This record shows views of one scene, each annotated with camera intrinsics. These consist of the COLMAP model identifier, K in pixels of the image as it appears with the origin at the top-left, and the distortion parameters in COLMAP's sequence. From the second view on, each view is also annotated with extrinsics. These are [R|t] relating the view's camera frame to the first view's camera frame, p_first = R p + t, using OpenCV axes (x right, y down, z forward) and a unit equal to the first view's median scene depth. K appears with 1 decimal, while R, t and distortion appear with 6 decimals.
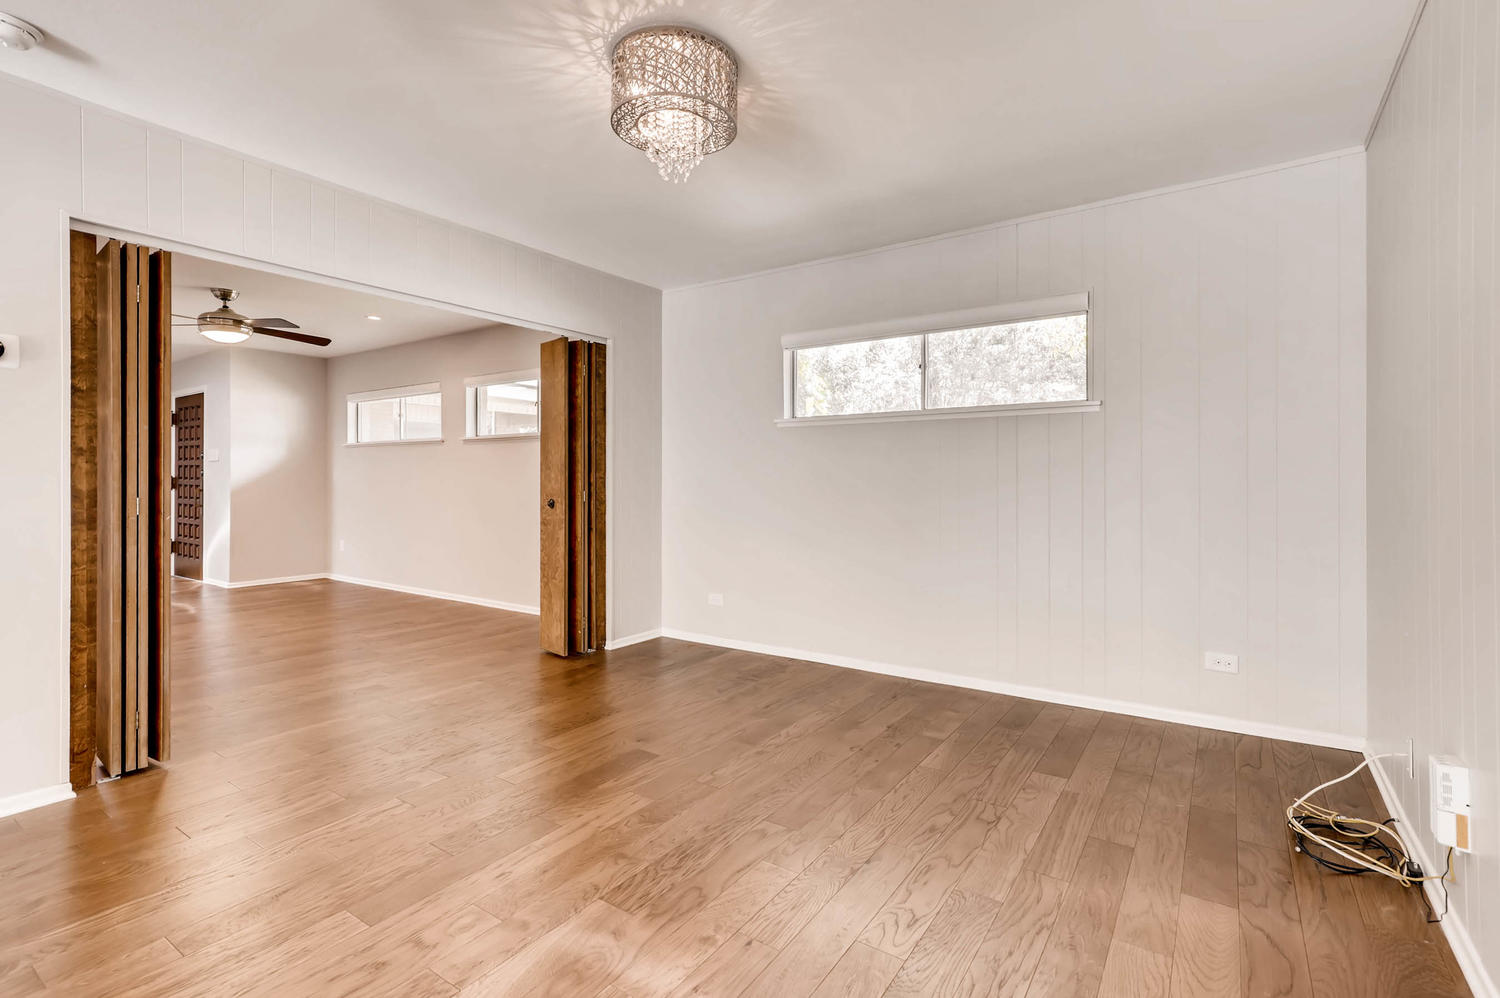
lens RADIAL K [[687.8, 0, 758.1], [0, 687.8, 483.2], [0, 0, 1]] dist [-0.000456, -0.000074]
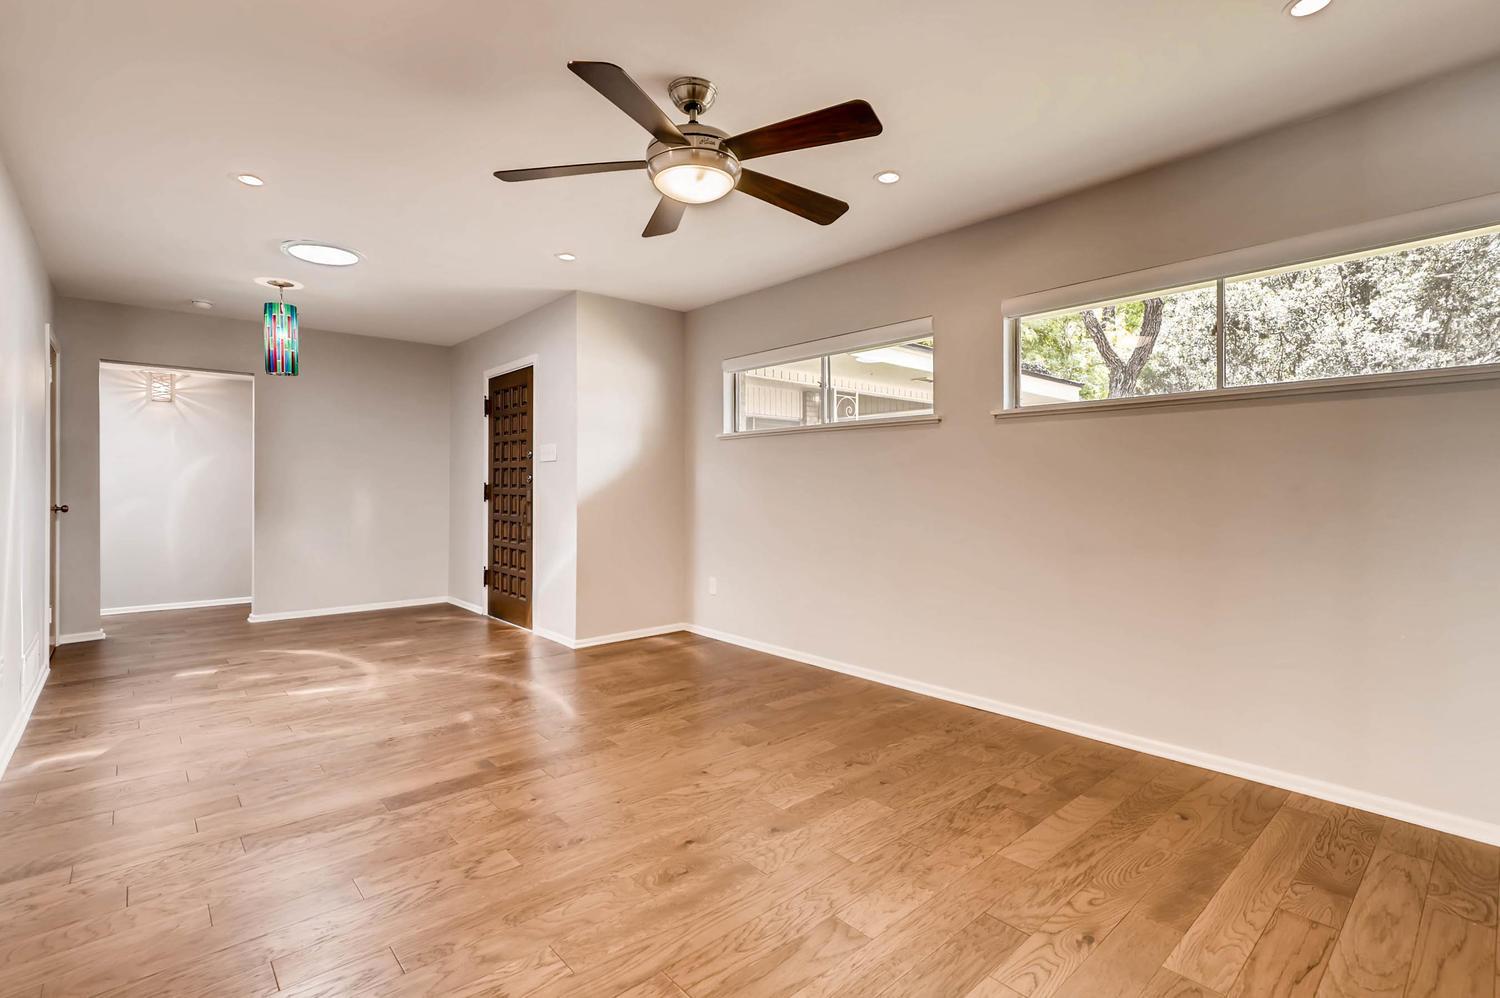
lens RADIAL K [[687.8, 0, 750.7], [0, 687.8, 485.3], [0, 0, 1]] dist [-0.000456, -0.000074]
pose [[0.967613, -0.005351, -0.252383, -0.401278], [0.007531, 0.999942, 0.007672, -0.011667], [0.252327, -0.009325, 0.967597, 0.361798]]
